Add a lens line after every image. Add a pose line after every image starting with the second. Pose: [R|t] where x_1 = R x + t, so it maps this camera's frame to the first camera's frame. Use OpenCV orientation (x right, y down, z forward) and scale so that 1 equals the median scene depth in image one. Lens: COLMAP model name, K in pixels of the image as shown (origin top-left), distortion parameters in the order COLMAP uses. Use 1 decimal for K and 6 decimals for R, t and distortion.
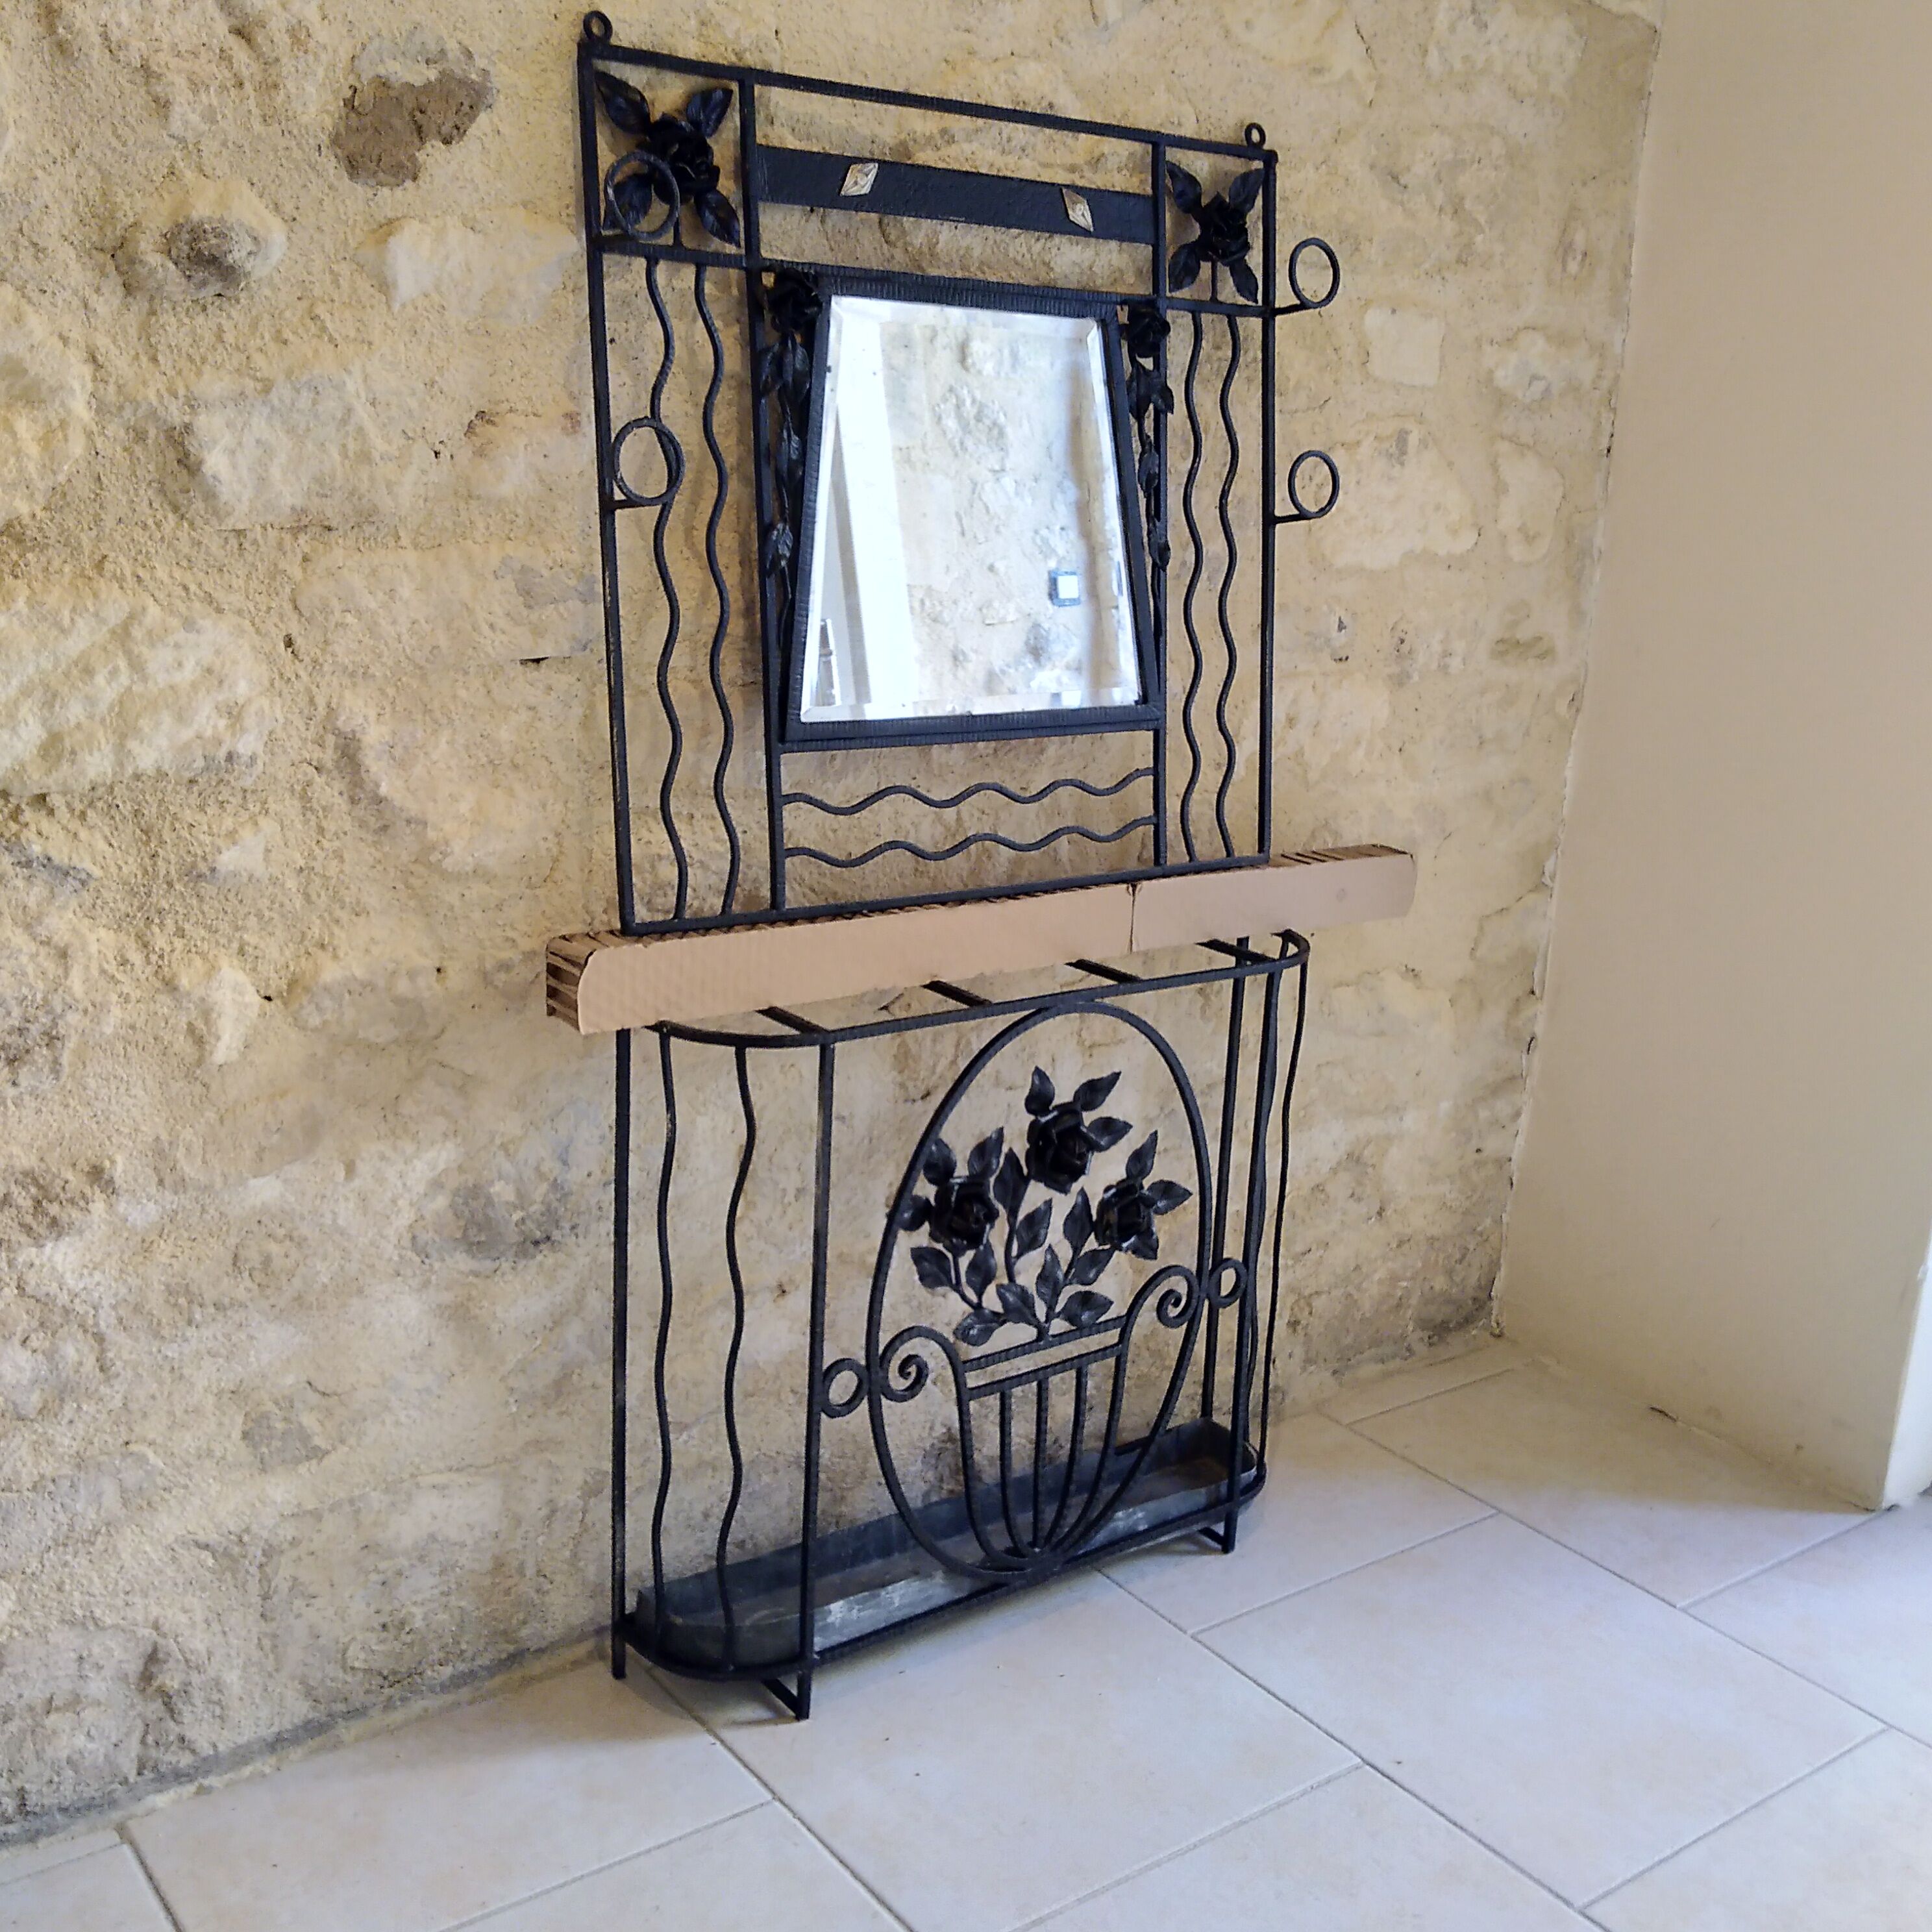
lens RADIAL K [[2110.6, 0, 970.4], [0, 2110.6, 1016.7], [0, 0, 1]] dist [0.031059, 0.000000]
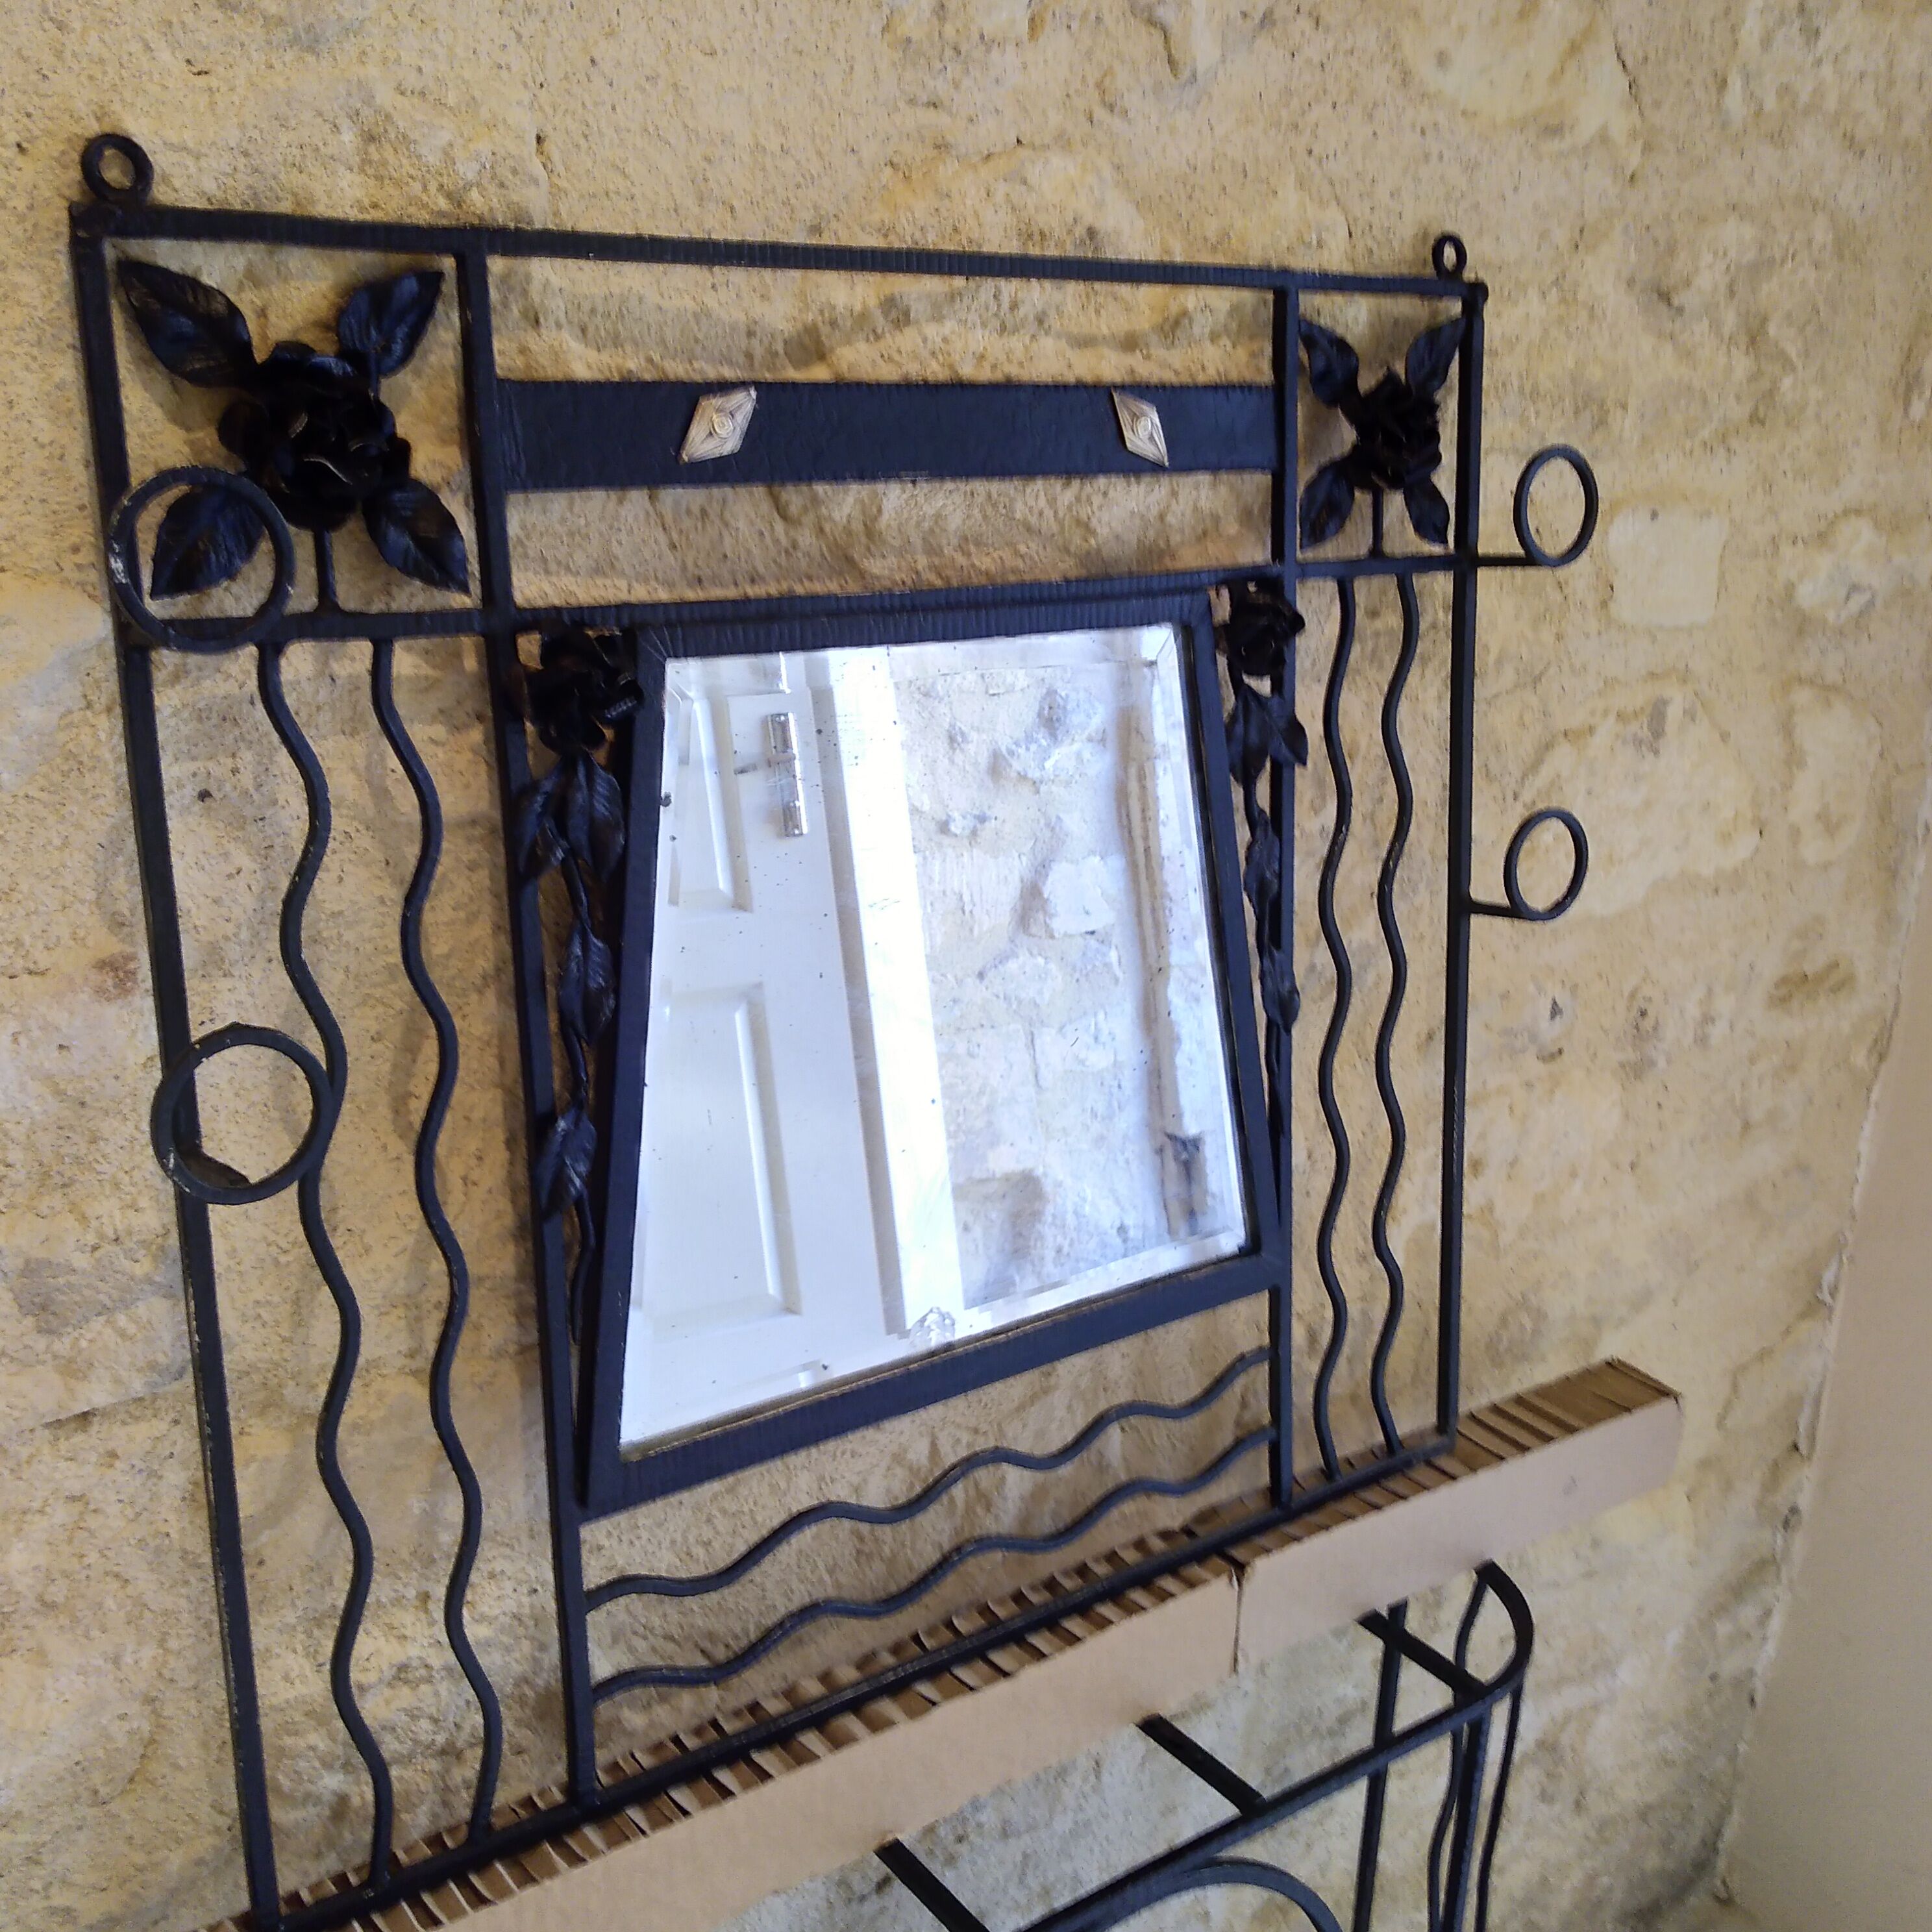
lens RADIAL K [[2110.6, 0, 972.6], [0, 2110.6, 1004.5], [0, 0, 1]] dist [0.031059, 0.000000]
pose [[0.999967, -0.006837, -0.004485, 0.008575], [0.007045, 0.998814, 0.048173, -0.249340], [0.004150, -0.048203, 0.998829, 0.434073]]
